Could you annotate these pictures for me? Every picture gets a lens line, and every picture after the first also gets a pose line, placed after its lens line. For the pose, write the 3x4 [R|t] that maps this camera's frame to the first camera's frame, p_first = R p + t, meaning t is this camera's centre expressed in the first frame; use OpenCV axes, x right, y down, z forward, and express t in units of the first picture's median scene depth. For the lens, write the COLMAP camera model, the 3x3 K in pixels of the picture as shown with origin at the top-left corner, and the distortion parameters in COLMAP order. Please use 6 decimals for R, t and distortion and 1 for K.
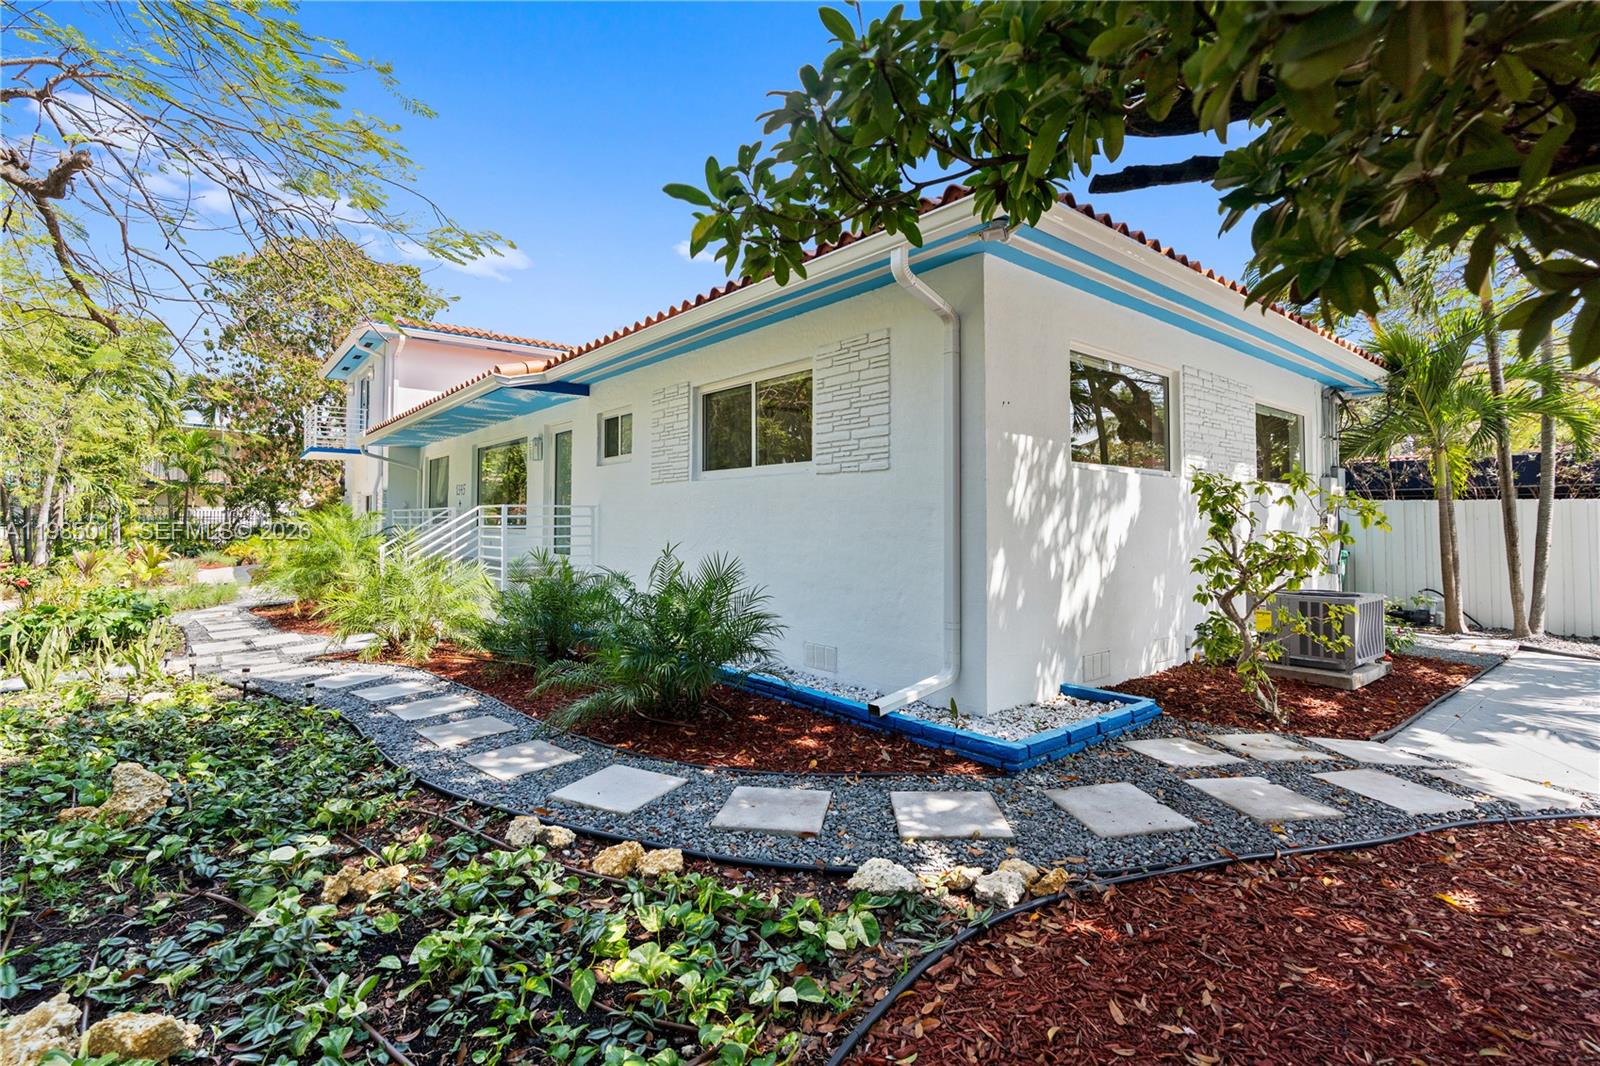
lens RADIAL K [[741.9, 0, 796.8], [0, 741.9, 506.5], [0, 0, 1]] dist [-0.000896, -0.000078]
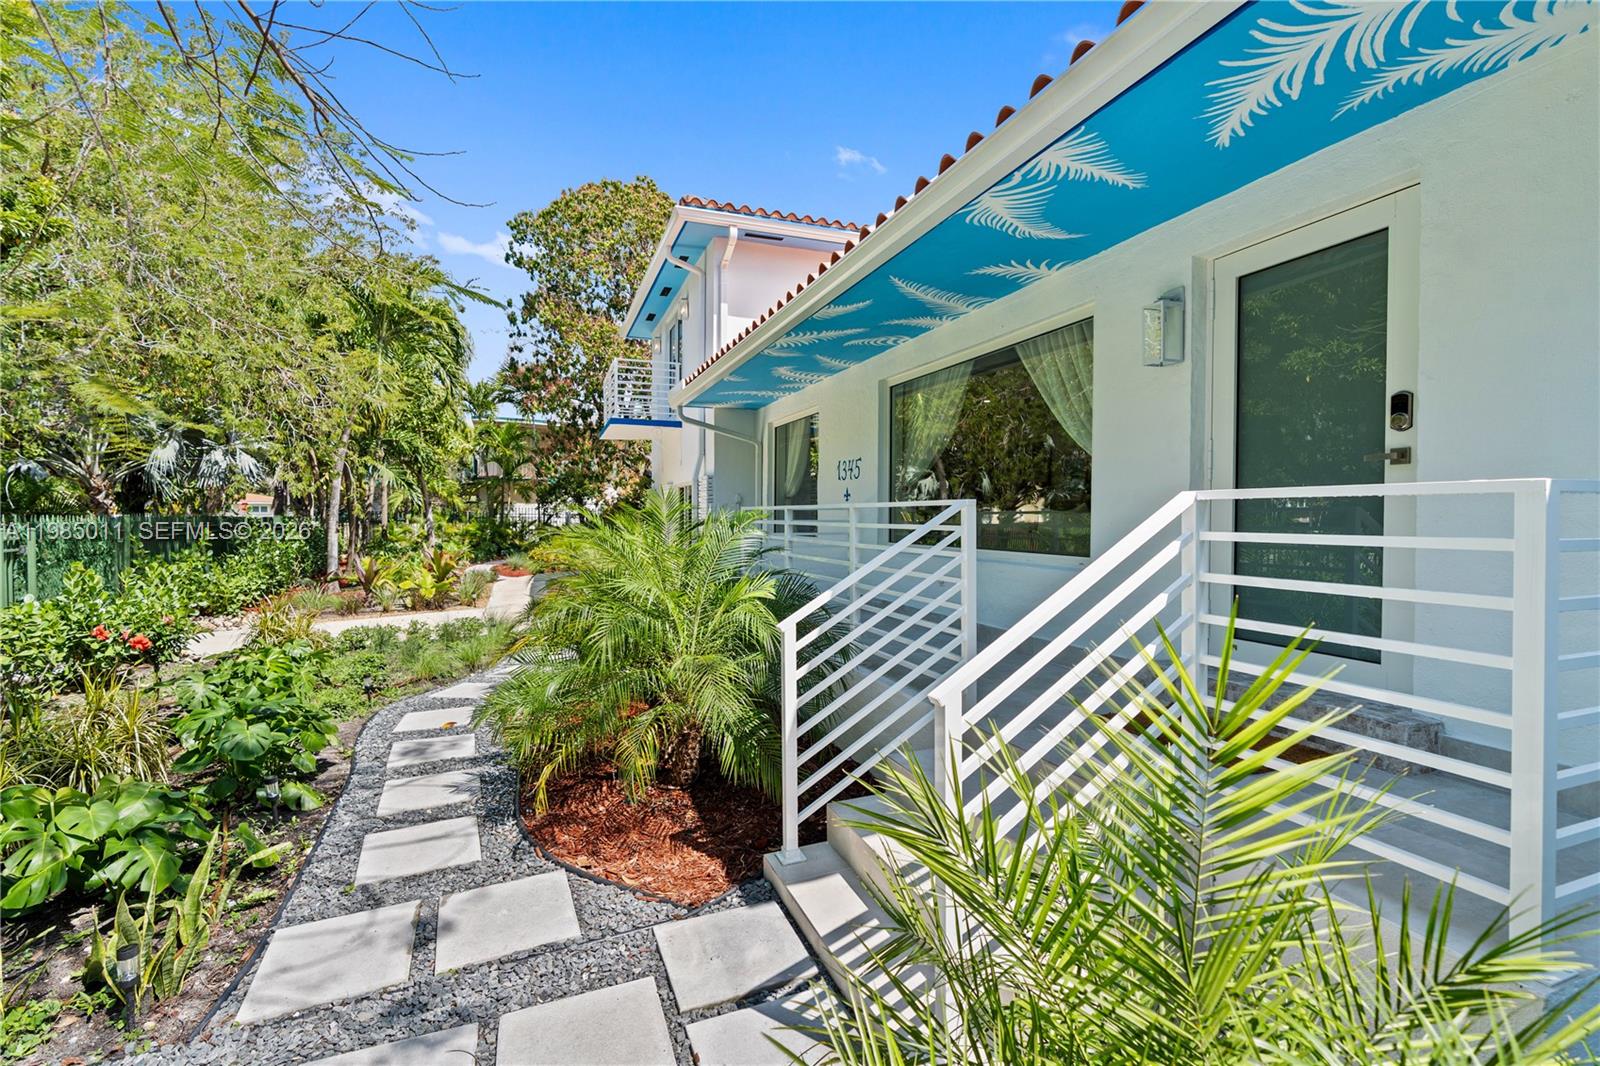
lens RADIAL K [[725.7, 0, 800.0], [0, 725.7, 533.0], [0, 0, 1]] dist [-0.000874, -0.000073]
pose [[0.944860, 0.008088, -0.327375, -0.179019], [0.006477, 0.999038, 0.043374, 0.000288], [0.327411, -0.043103, 0.943898, 0.278272]]
